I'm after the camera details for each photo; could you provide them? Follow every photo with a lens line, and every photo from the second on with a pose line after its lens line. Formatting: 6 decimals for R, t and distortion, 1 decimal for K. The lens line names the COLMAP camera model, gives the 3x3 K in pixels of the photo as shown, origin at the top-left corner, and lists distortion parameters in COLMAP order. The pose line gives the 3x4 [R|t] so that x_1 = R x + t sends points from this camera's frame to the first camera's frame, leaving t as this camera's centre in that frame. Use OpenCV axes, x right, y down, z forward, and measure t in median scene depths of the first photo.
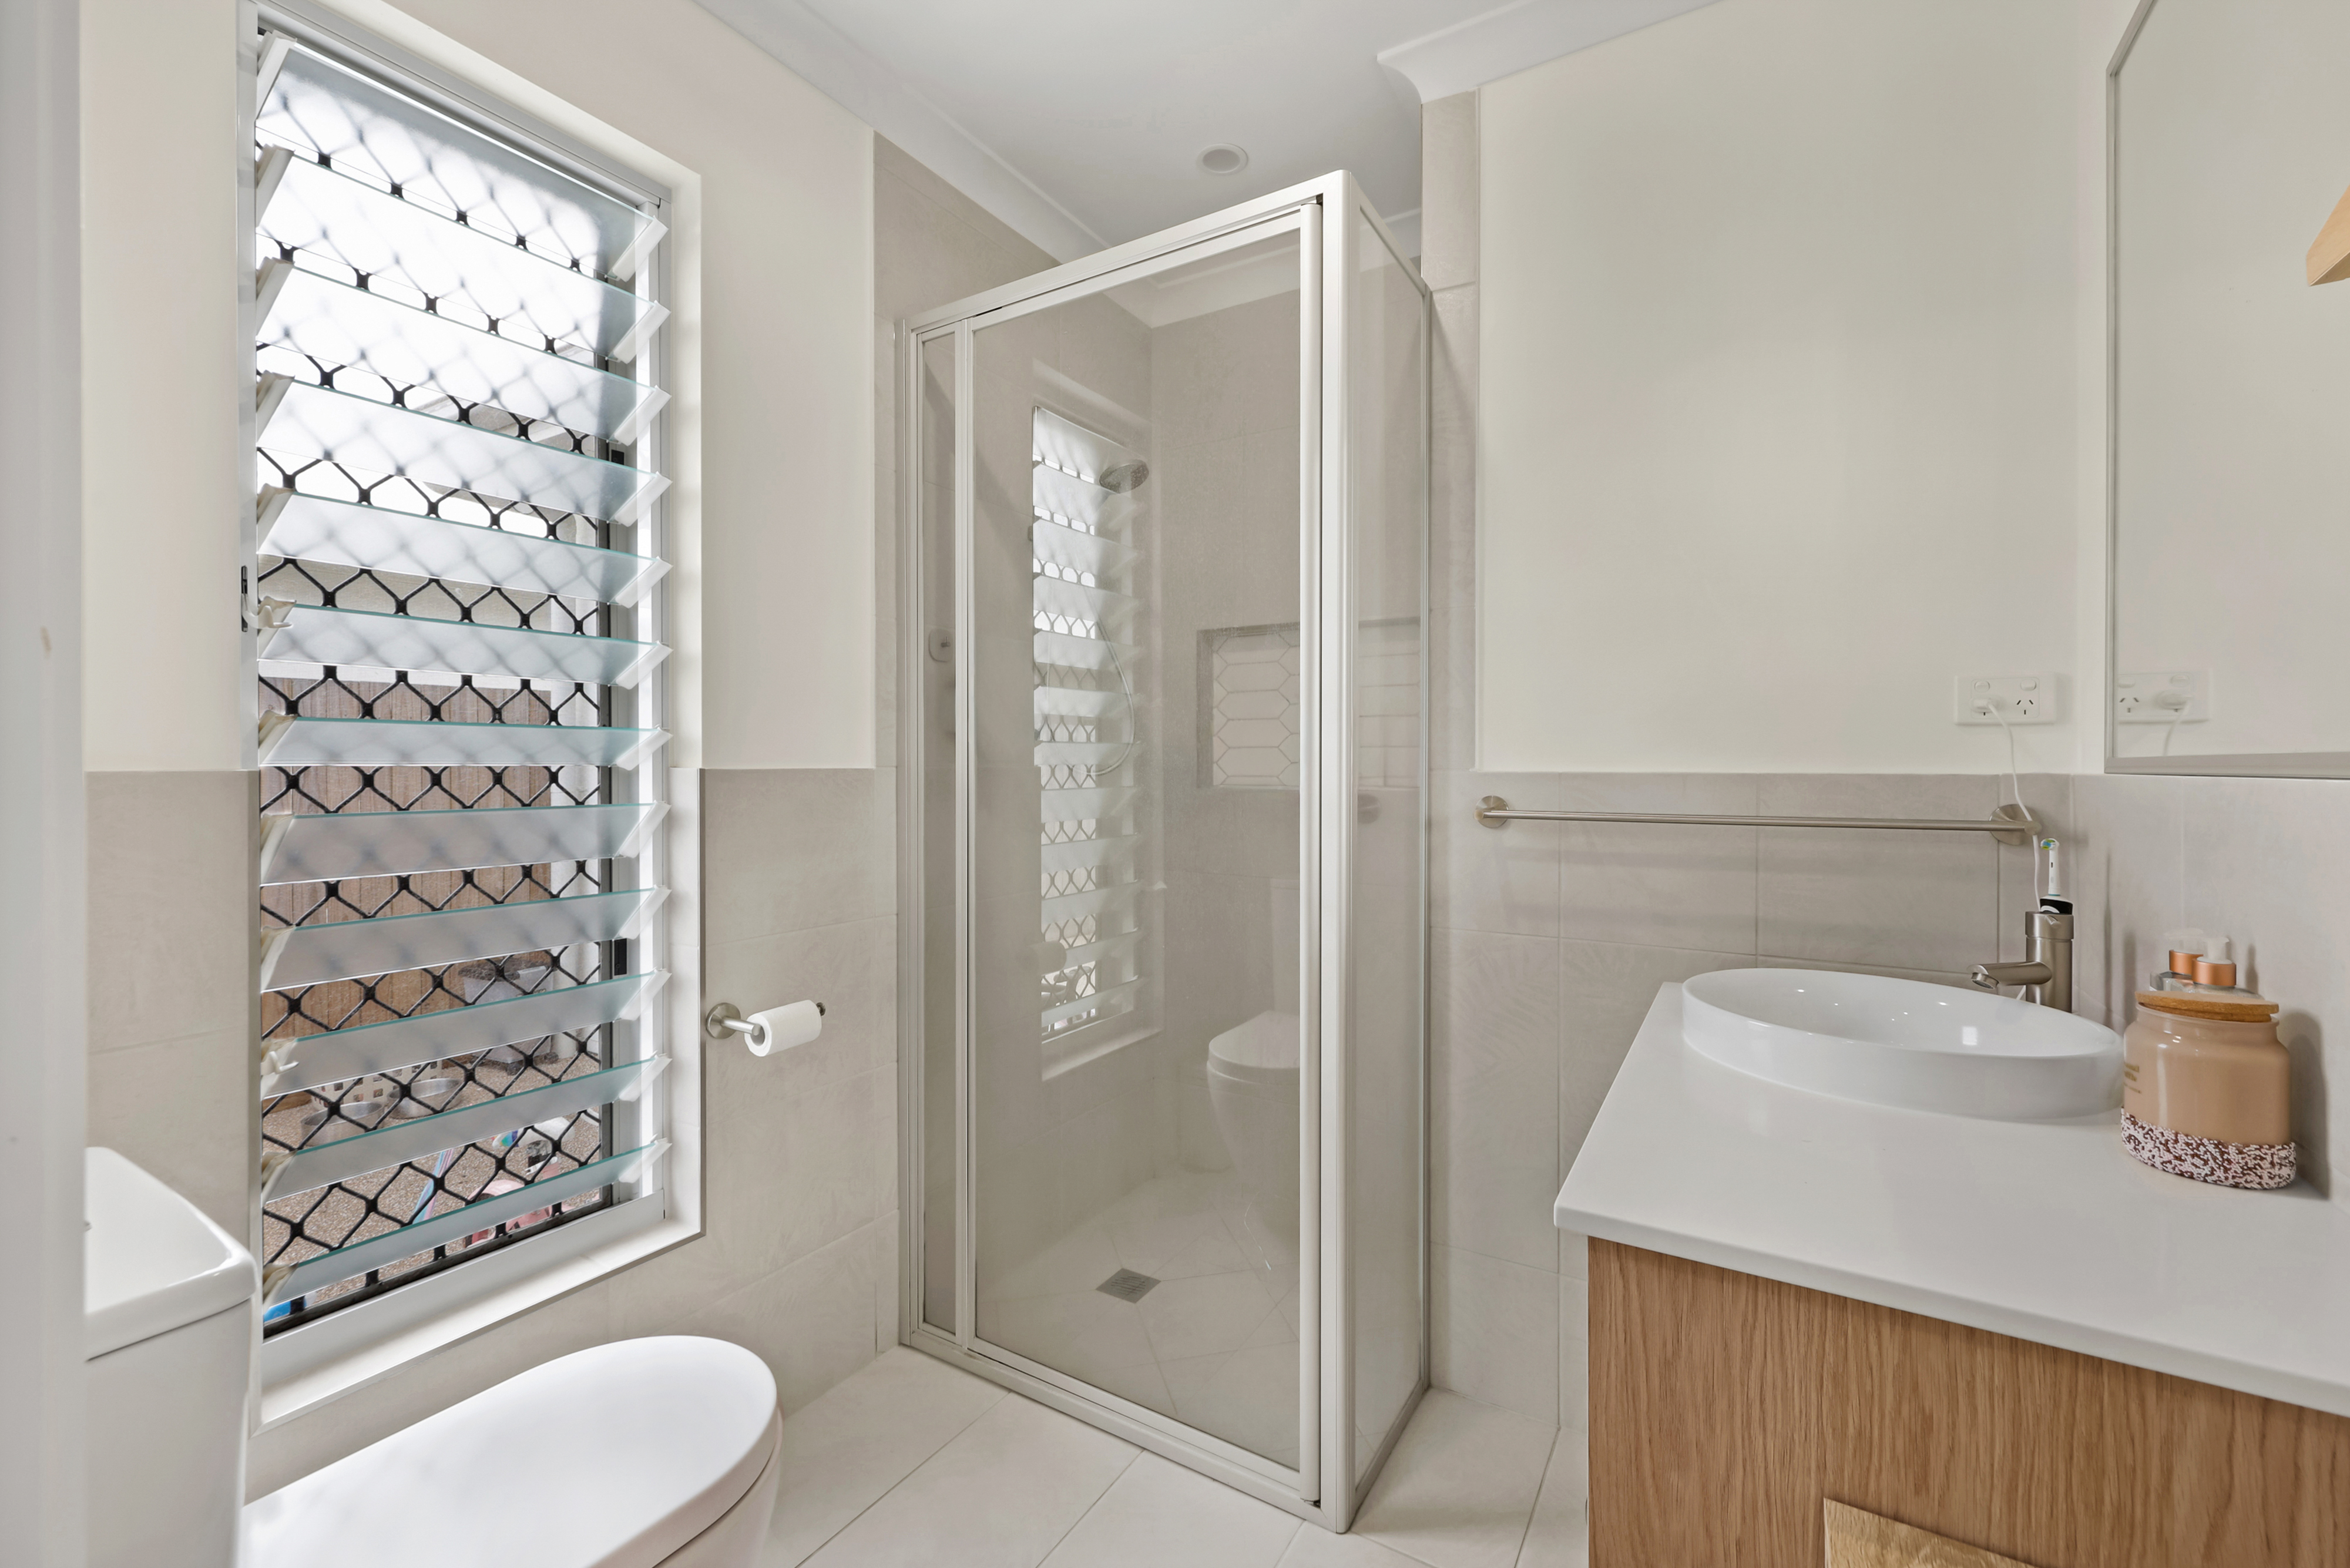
lens RADIAL K [[957.3, 0, 1173.7], [0, 957.3, 776.3], [0, 0, 1]] dist [-0.004042, -0.000135]
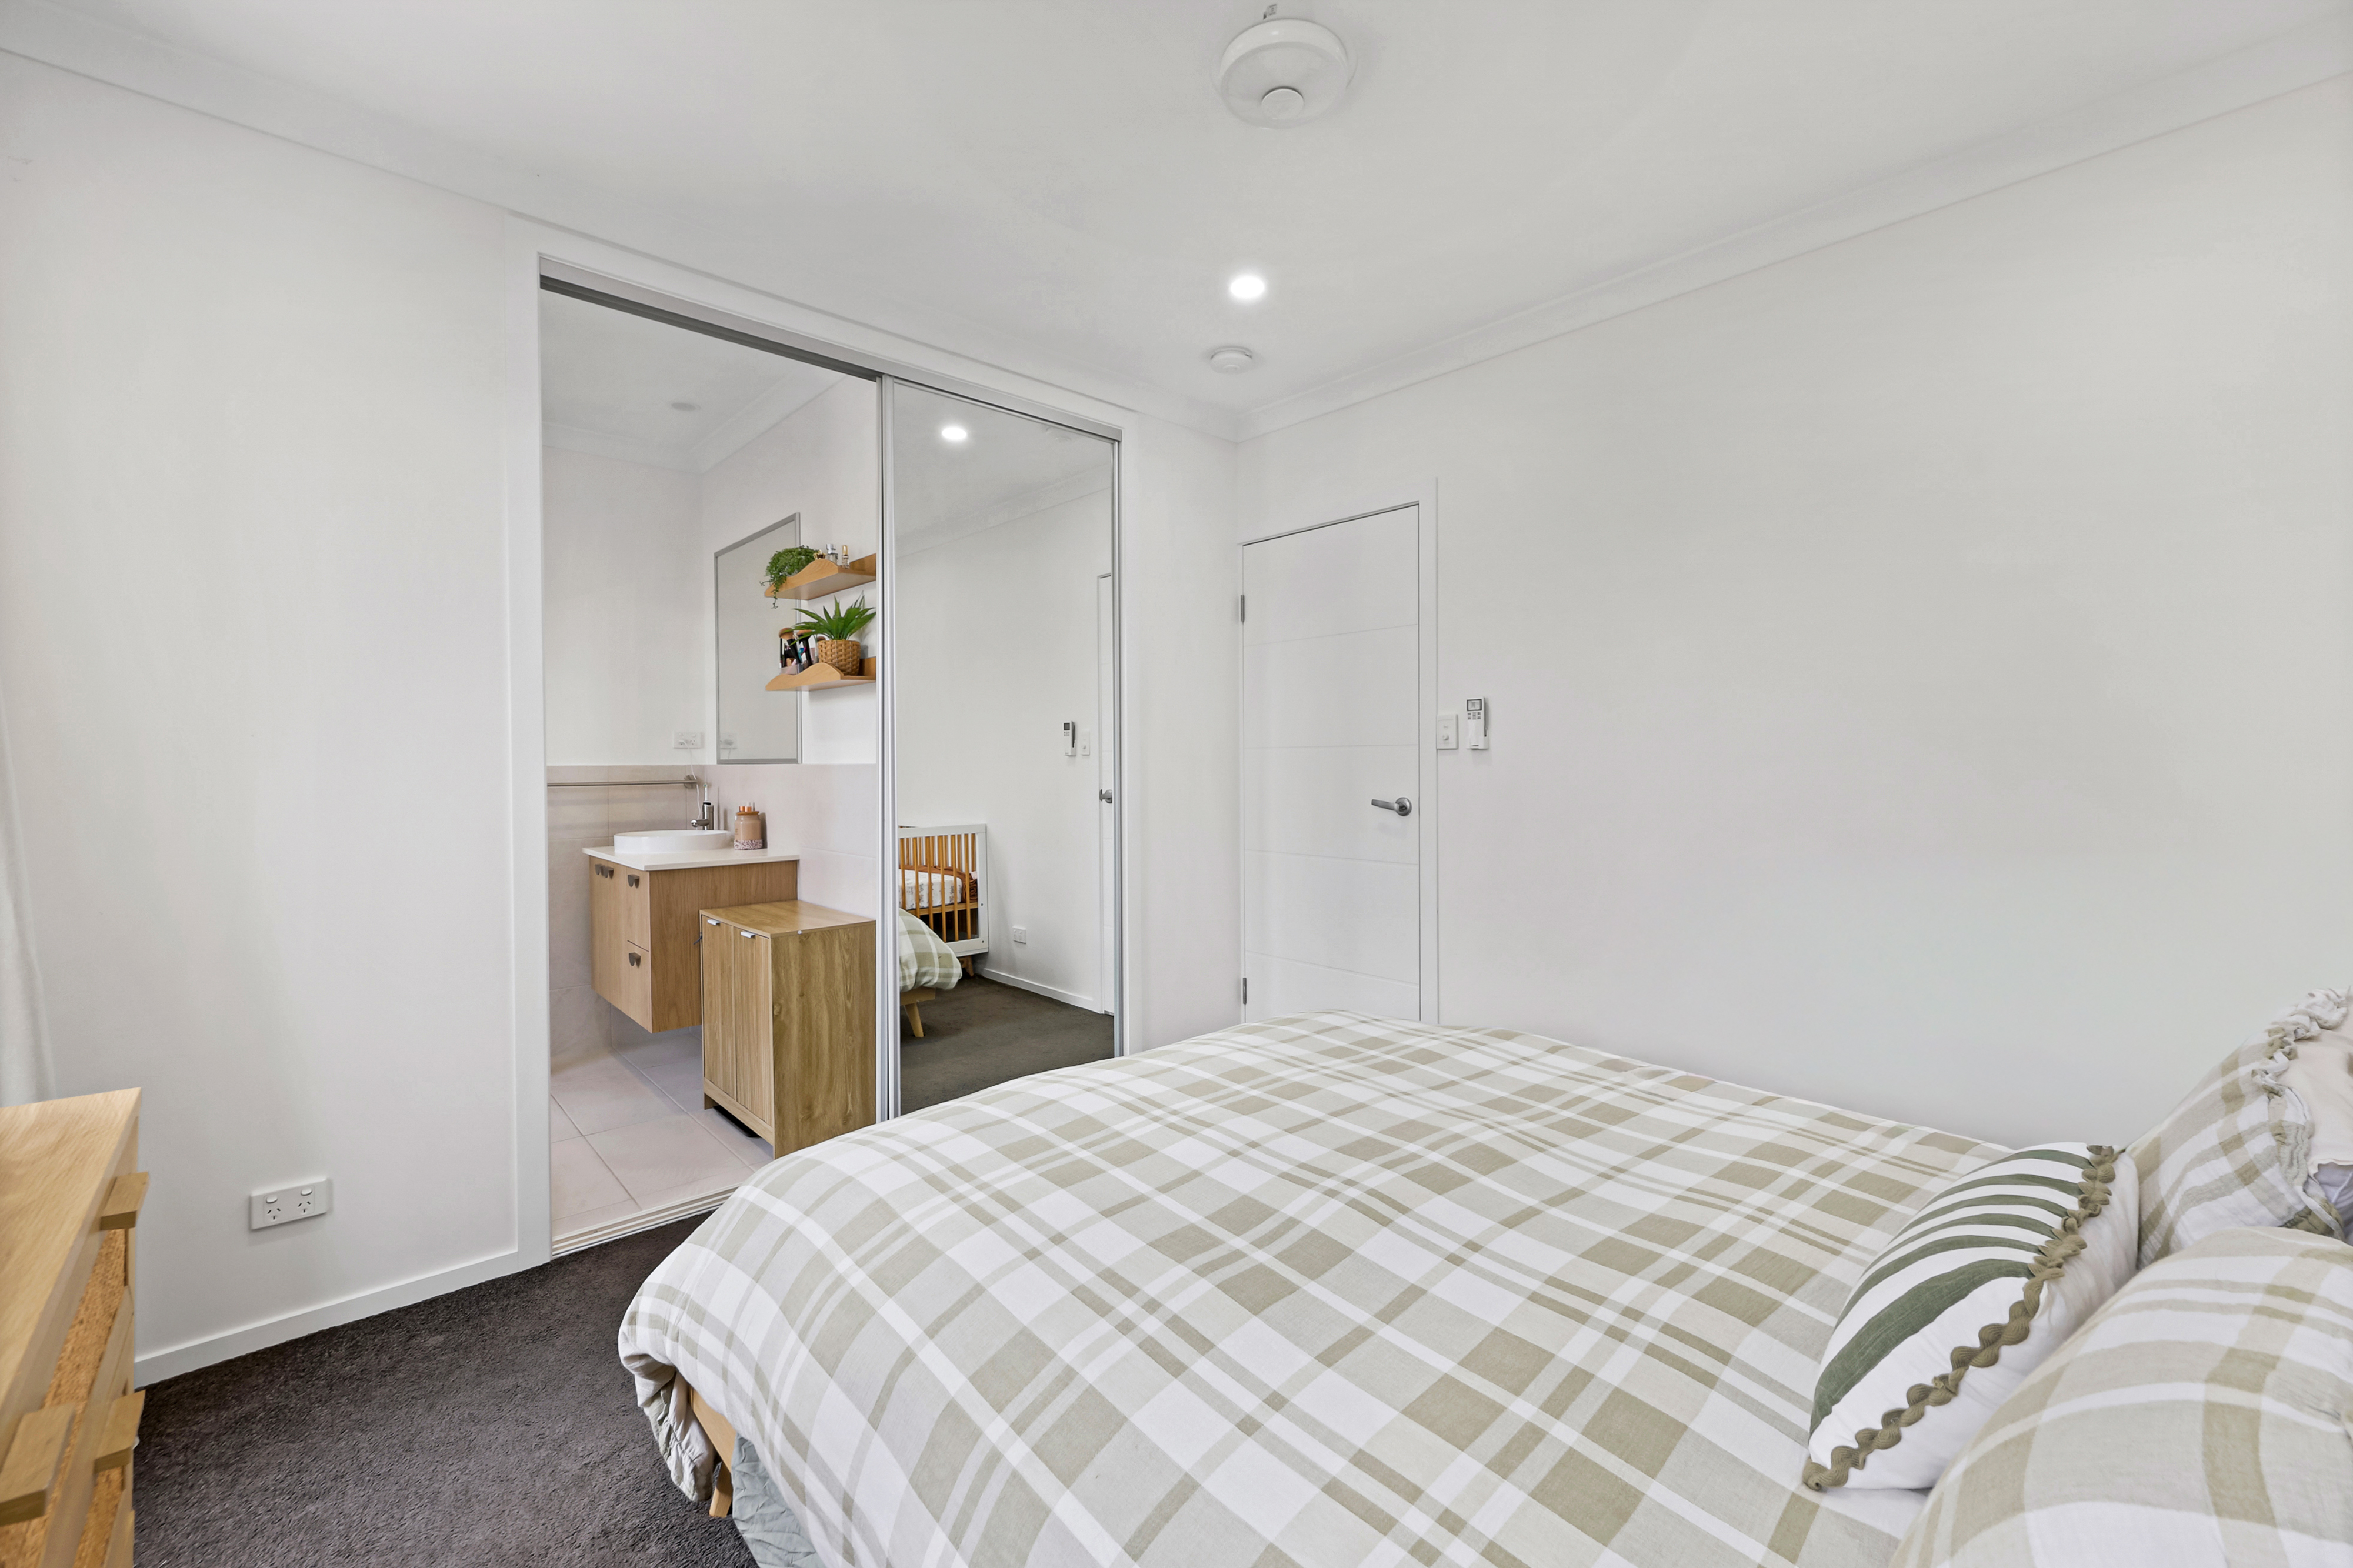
lens RADIAL K [[958.4, 0, 1176.4], [0, 958.4, 773.4], [0, 0, 1]] dist [-0.004042, -0.000135]
pose [[0.272506, -0.023457, 0.961868, -1.660282], [0.010966, 0.999714, 0.021273, -0.022889], [-0.962092, 0.004751, 0.272685, -1.339506]]
